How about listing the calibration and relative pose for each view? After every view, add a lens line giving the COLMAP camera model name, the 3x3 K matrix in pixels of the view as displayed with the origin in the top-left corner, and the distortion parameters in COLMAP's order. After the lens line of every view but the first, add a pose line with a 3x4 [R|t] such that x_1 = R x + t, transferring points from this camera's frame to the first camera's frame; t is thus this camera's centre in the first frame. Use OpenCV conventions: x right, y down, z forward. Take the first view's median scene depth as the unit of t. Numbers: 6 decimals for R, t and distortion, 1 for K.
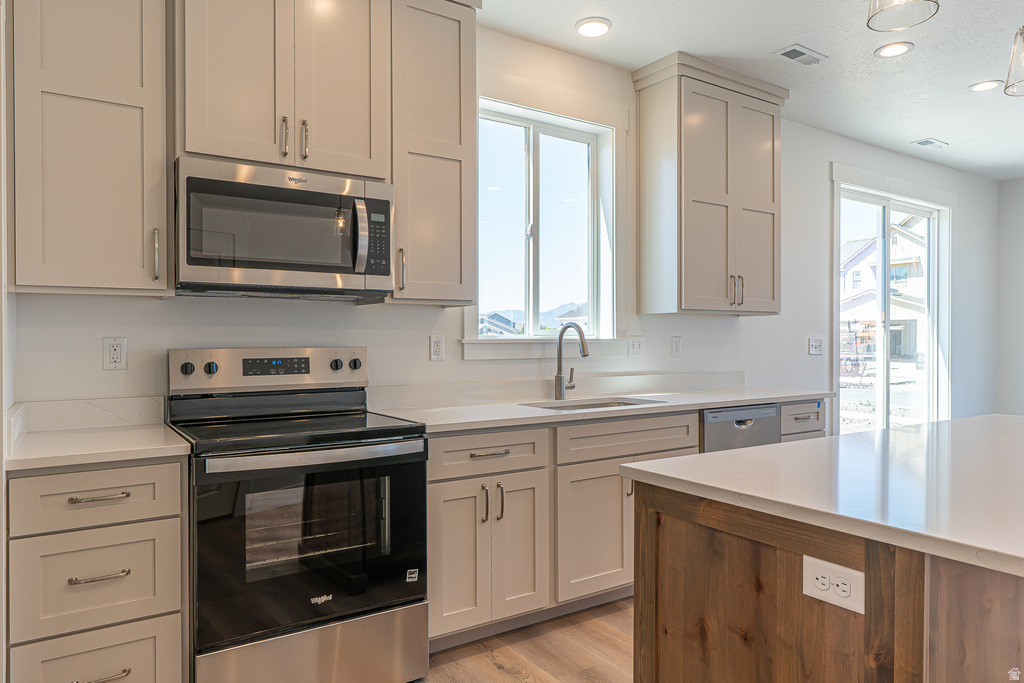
lens RADIAL K [[665.4, 0, 515.7], [0, 665.4, 341.4], [0, 0, 1]] dist [0.001025, -0.004809]
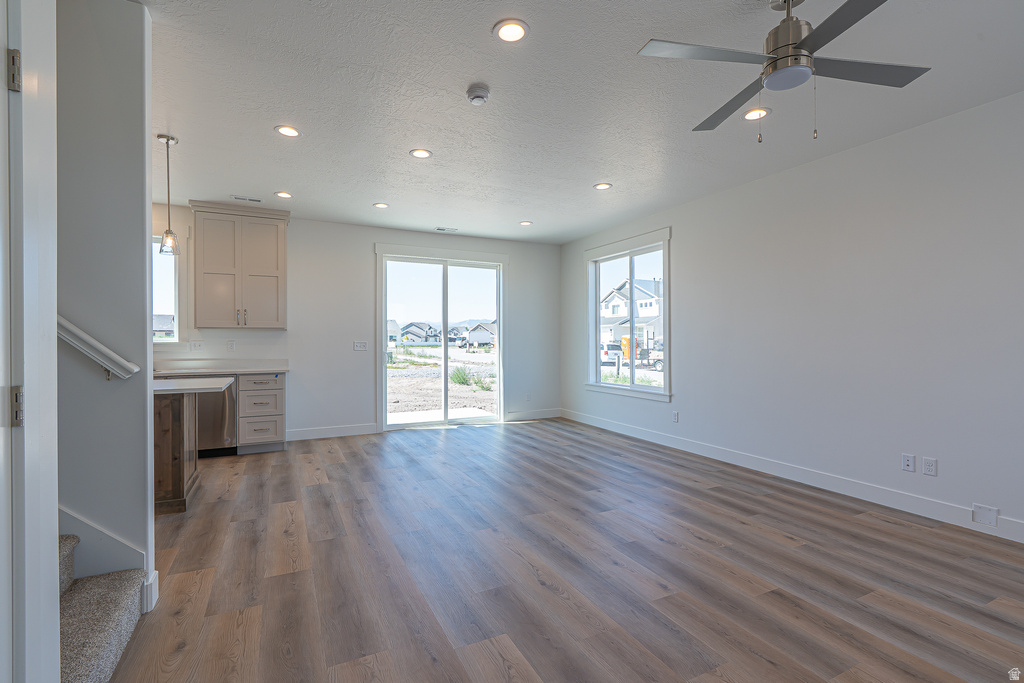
lens RADIAL K [[465.7, 0, 512.3], [0, 465.7, 338.3], [0, 0, 1]] dist [-0.009392, 0.001538]
pose [[0.992850, -0.002415, -0.119345, 1.861844], [0.001298, 0.999955, -0.009430, -0.001093], [0.119362, 0.009208, 0.992808, -0.372276]]
